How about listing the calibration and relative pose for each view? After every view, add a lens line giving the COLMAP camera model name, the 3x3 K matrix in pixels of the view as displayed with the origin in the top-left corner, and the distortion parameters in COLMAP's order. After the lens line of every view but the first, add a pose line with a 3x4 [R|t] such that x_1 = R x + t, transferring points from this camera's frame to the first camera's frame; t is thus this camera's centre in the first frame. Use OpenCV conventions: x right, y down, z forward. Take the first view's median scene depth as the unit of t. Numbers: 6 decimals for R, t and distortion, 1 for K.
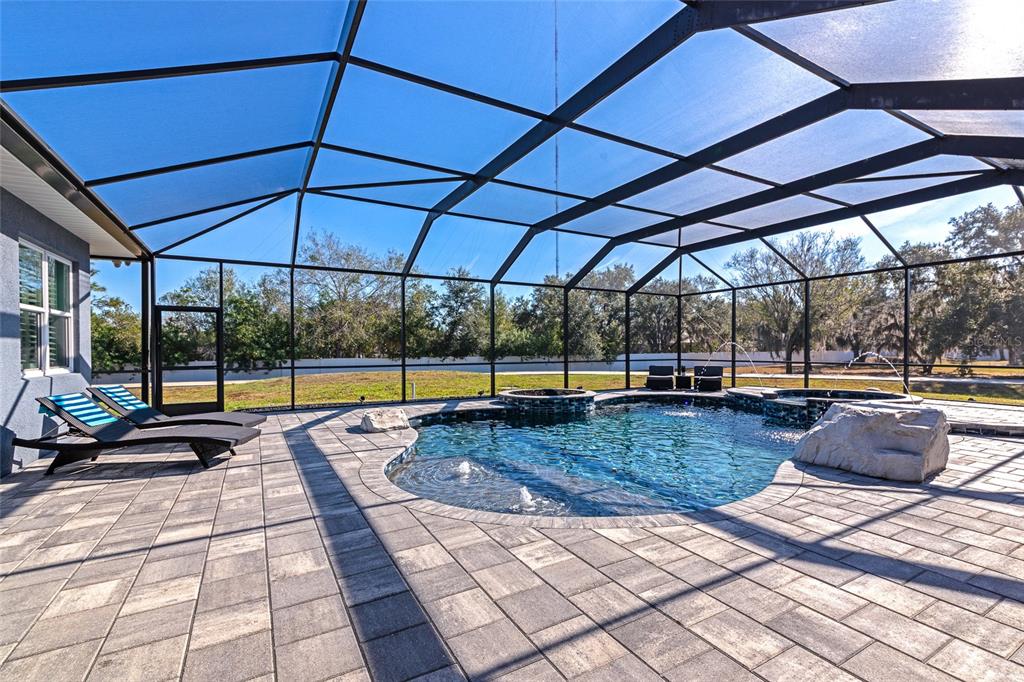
lens RADIAL K [[444.5, 0, 493.7], [0, 444.5, 346.3], [0, 0, 1]] dist [-0.001061, -0.000179]
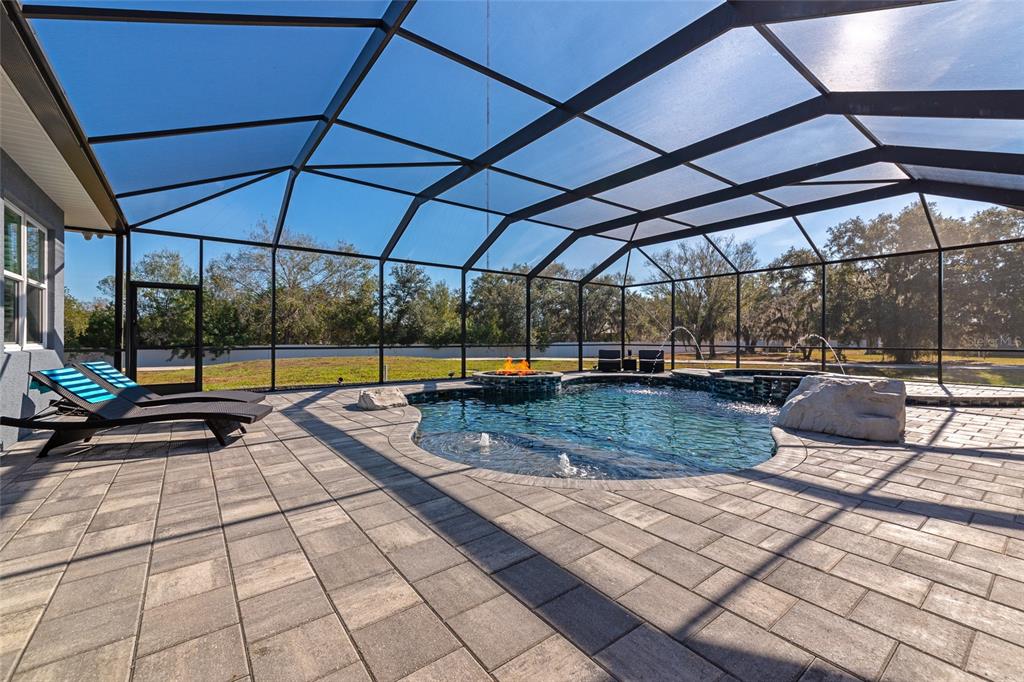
lens RADIAL K [[417.4, 0, 479.0], [0, 417.4, 330.8], [0, 0, 1]] dist [-0.000978, 0.000608]
pose [[0.993655, 0.006117, 0.112304, -0.166792], [-0.004842, 0.999921, -0.011622, 0.029248], [-0.112366, 0.011004, 0.993606, 0.041547]]
